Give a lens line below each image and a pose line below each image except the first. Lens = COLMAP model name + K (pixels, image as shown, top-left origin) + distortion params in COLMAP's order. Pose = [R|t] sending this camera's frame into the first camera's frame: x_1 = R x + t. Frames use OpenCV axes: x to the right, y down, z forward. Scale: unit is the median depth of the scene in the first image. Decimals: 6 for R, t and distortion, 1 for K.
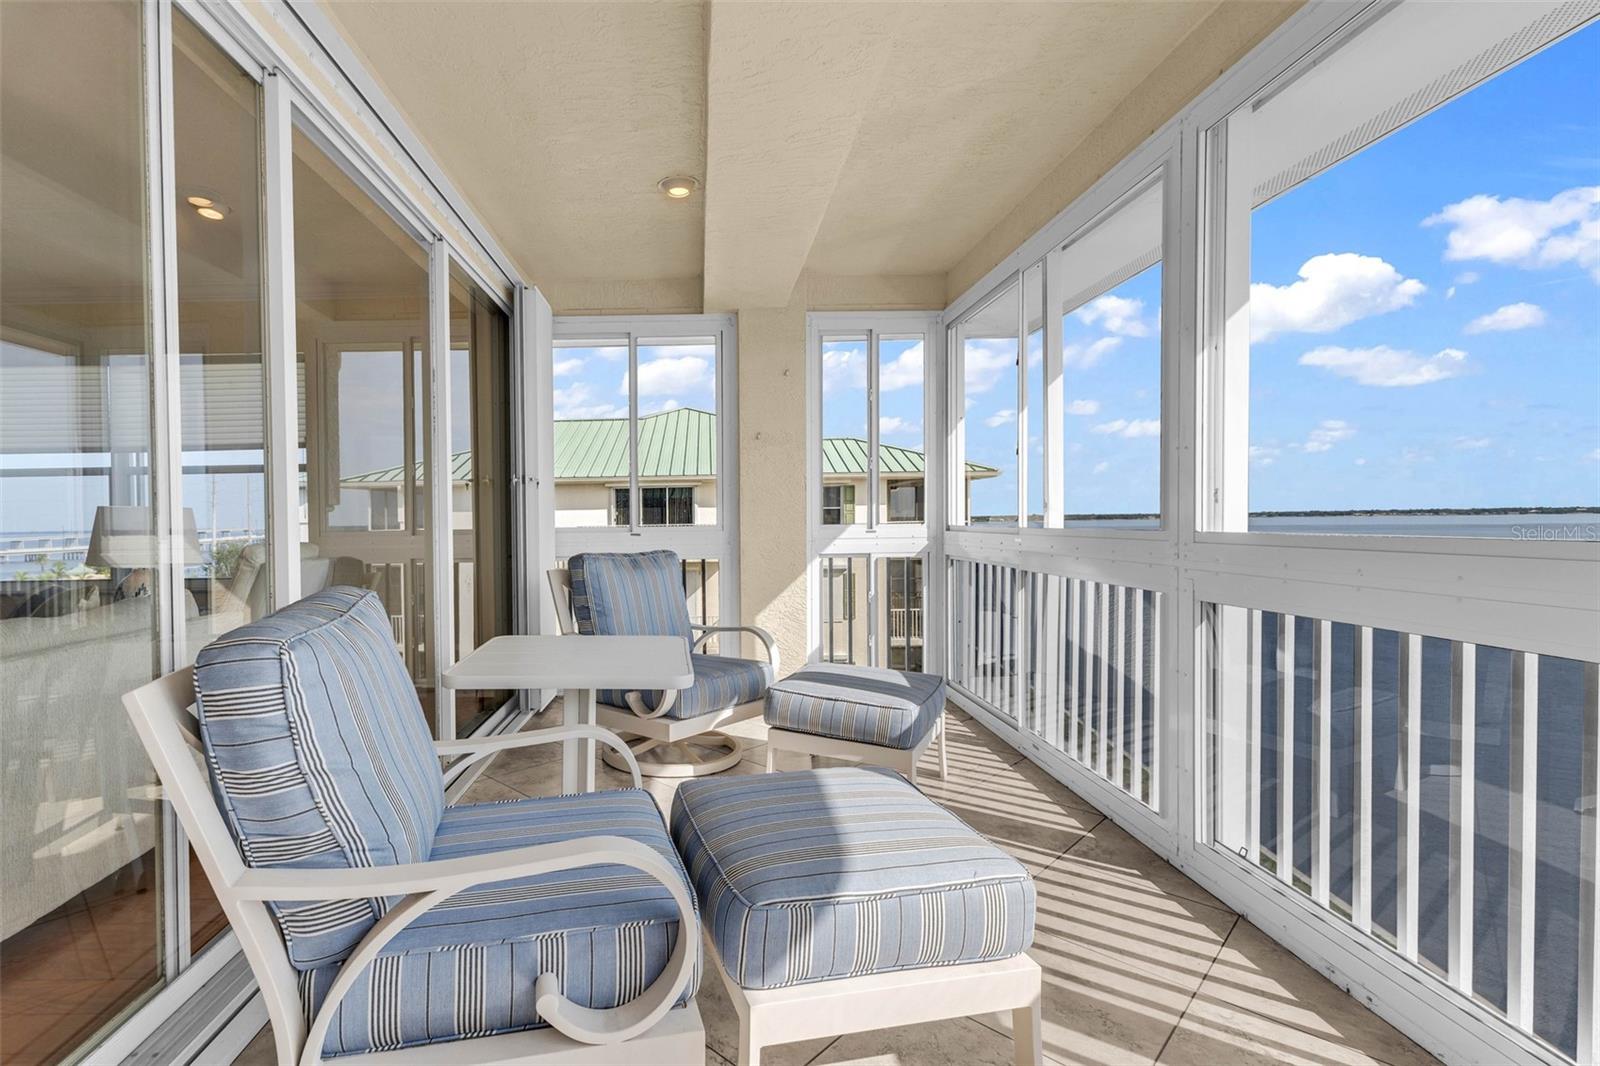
lens RADIAL K [[757.6, 0, 740.8], [0, 757.6, 537.0], [0, 0, 1]] dist [0.004393, 0.000288]
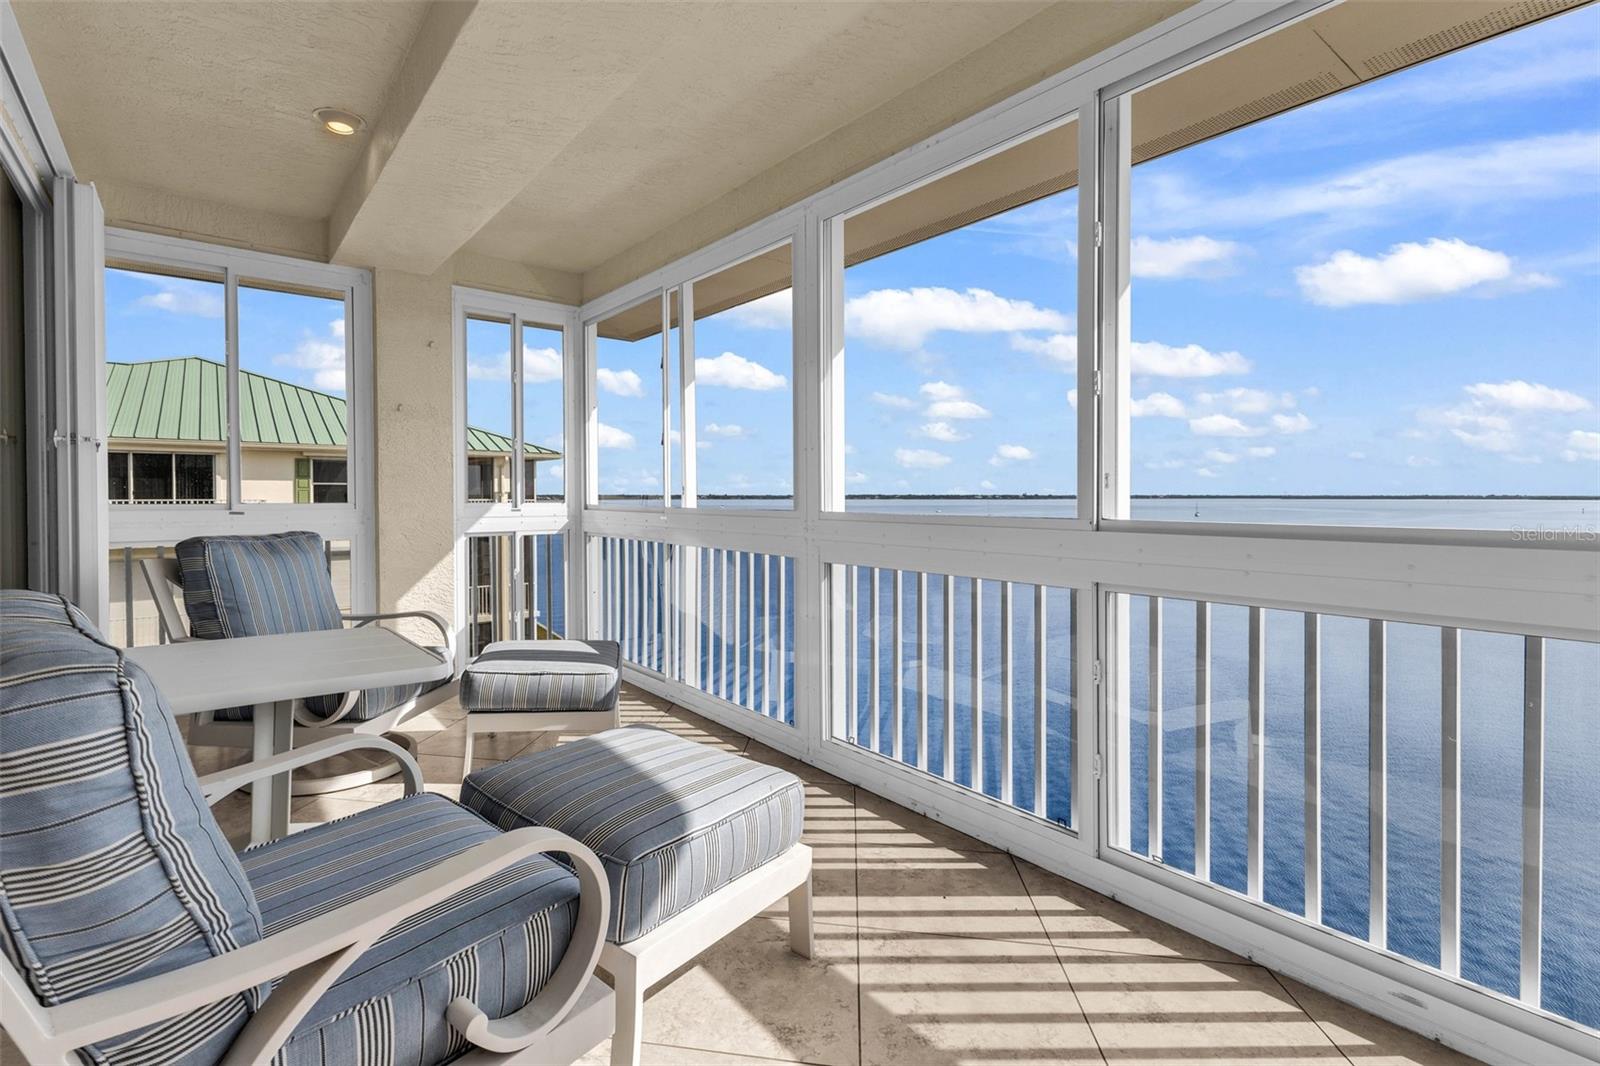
lens RADIAL K [[702.8, 0, 793.6], [0, 702.8, 502.6], [0, 0, 1]] dist [0.000775, -0.000236]
pose [[0.787320, 0.009248, 0.616475, -0.176824], [0.001390, 0.999858, -0.016775, -0.001151], [-0.616542, 0.014065, 0.787196, 0.031407]]
